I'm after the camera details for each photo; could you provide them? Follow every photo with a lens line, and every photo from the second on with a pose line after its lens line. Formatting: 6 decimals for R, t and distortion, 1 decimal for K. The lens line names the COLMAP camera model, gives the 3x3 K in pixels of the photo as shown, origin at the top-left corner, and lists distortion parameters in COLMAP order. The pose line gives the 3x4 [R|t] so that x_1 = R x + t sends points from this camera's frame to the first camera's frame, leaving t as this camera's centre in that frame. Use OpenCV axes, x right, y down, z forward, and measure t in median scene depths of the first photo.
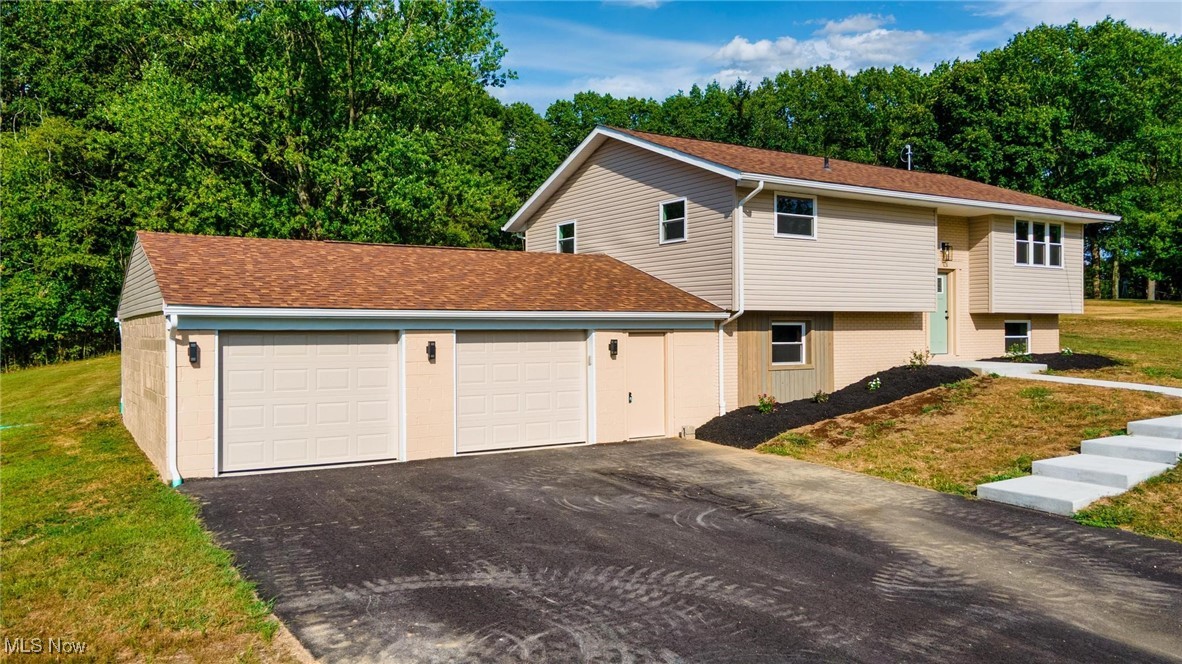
lens RADIAL K [[862.2, 0, 588.8], [0, 862.2, 324.5], [0, 0, 1]] dist [0.016544, 0.055851]
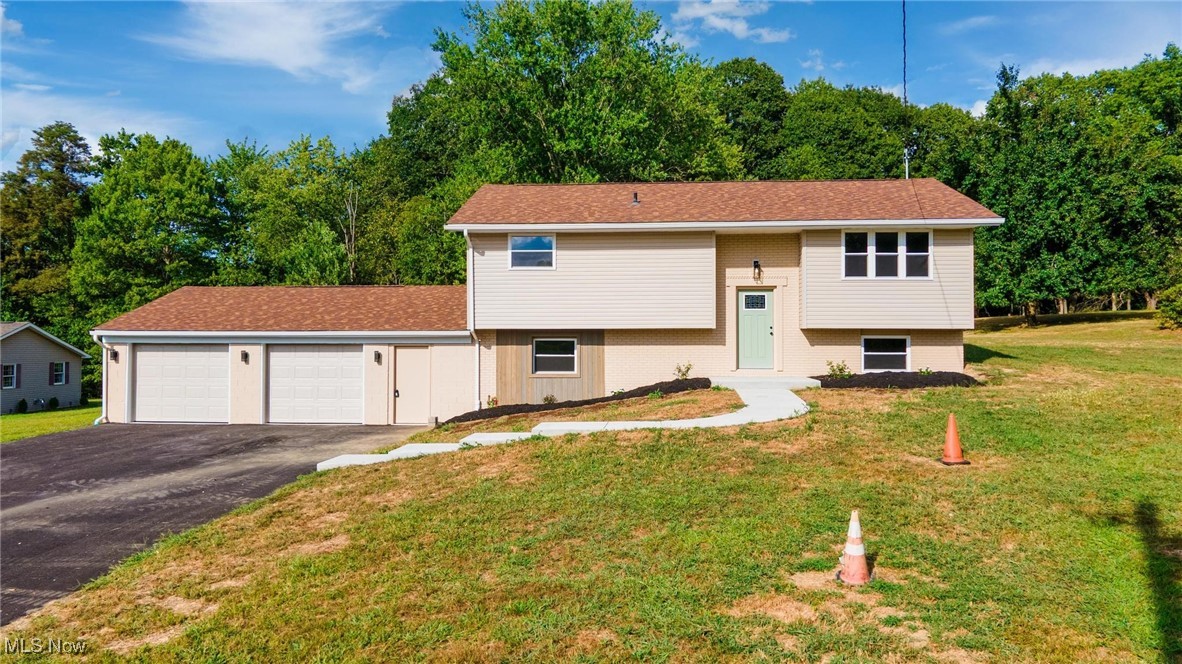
lens RADIAL K [[869.9, 0, 588.8], [0, 869.9, 327.6], [0, 0, 1]] dist [0.040088, -0.001372]
pose [[0.803886, -0.007138, -0.594741, 1.019018], [-0.000730, 0.999915, -0.012986, -0.001868], [0.594783, 0.010873, 0.803813, 0.058271]]
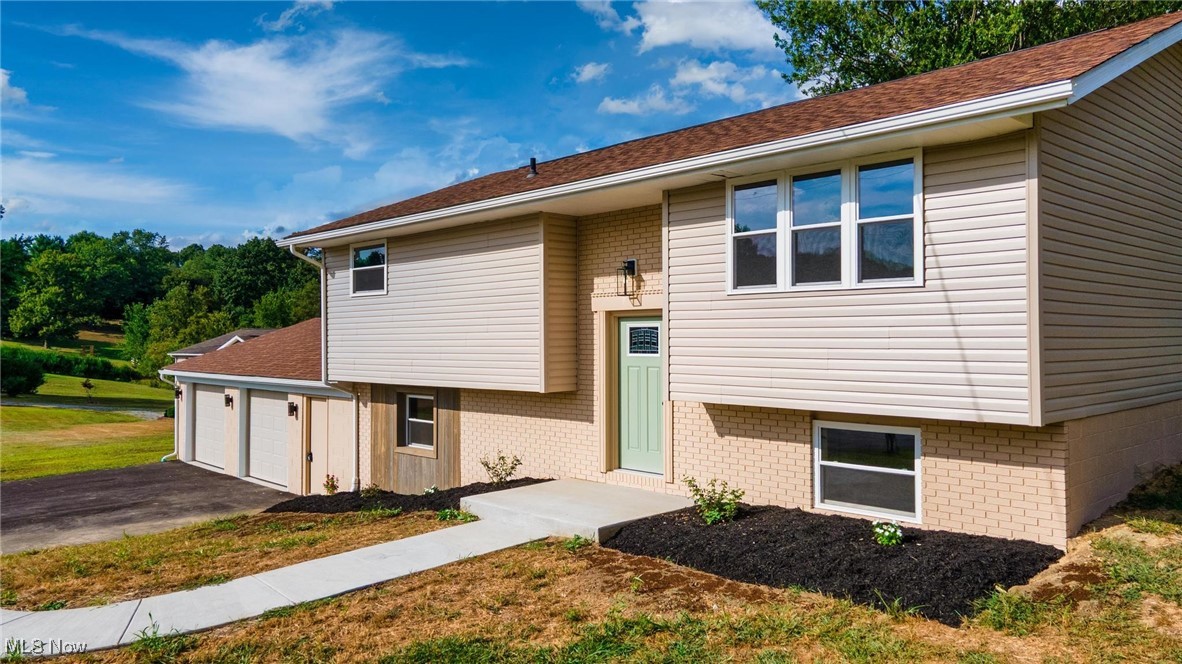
lens RADIAL K [[862.2, 0, 588.8], [0, 862.2, 324.5], [0, 0, 1]] dist [0.016544, 0.055851]
pose [[0.199075, -0.015064, -0.979868, 1.078606], [0.007972, 0.999874, -0.013752, -0.057719], [0.979952, -0.005073, 0.199170, 1.025614]]
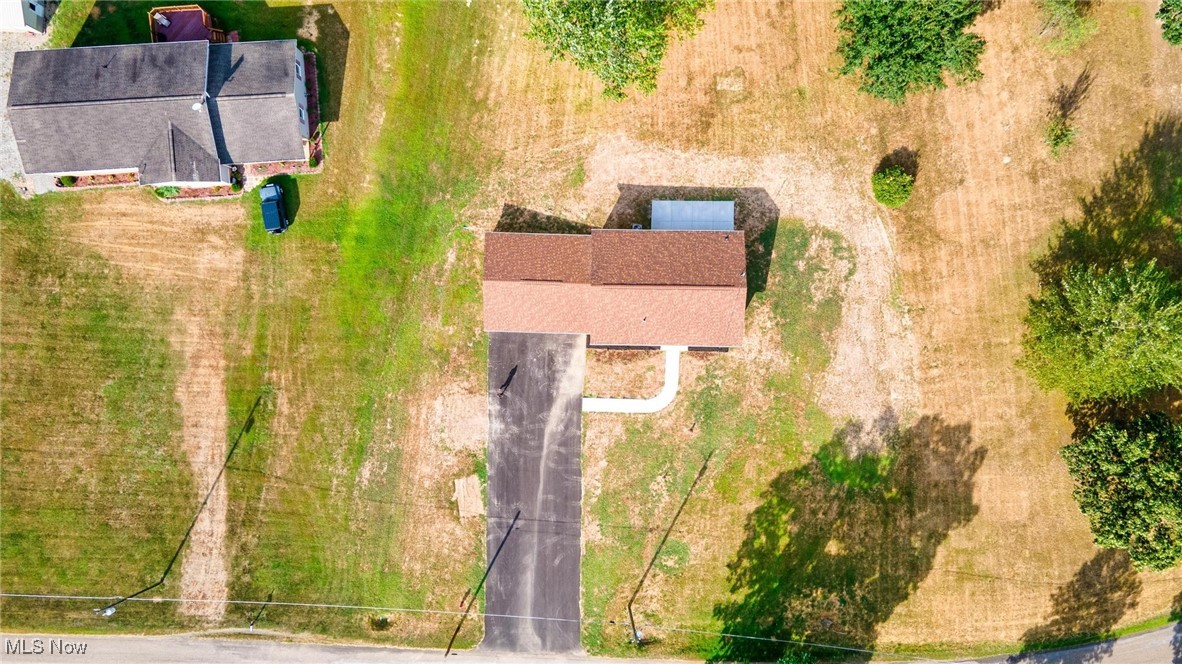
lens RADIAL K [[869.9, 0, 588.8], [0, 869.9, 327.6], [0, 0, 1]] dist [0.040088, -0.001372]
pose [[0.837122, 0.547016, 0.000594, 0.108465], [0.008846, -0.014625, 0.999854, -4.348966], [0.546944, -0.836995, -0.017082, 1.027511]]
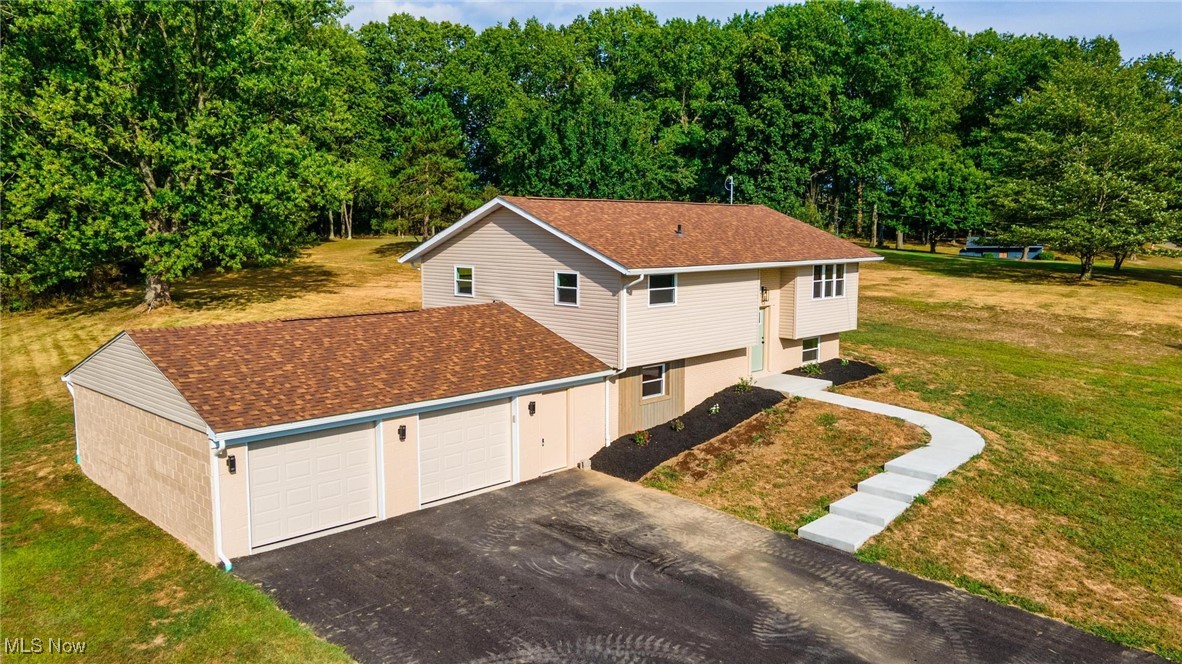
lens RADIAL K [[862.2, 0, 588.8], [0, 862.2, 324.5], [0, 0, 1]] dist [0.016544, 0.055851]
pose [[0.973644, -0.020383, 0.227160, -0.157725], [-0.006200, 0.993265, 0.115702, -0.217998], [-0.227988, -0.114061, 0.966960, -0.219102]]
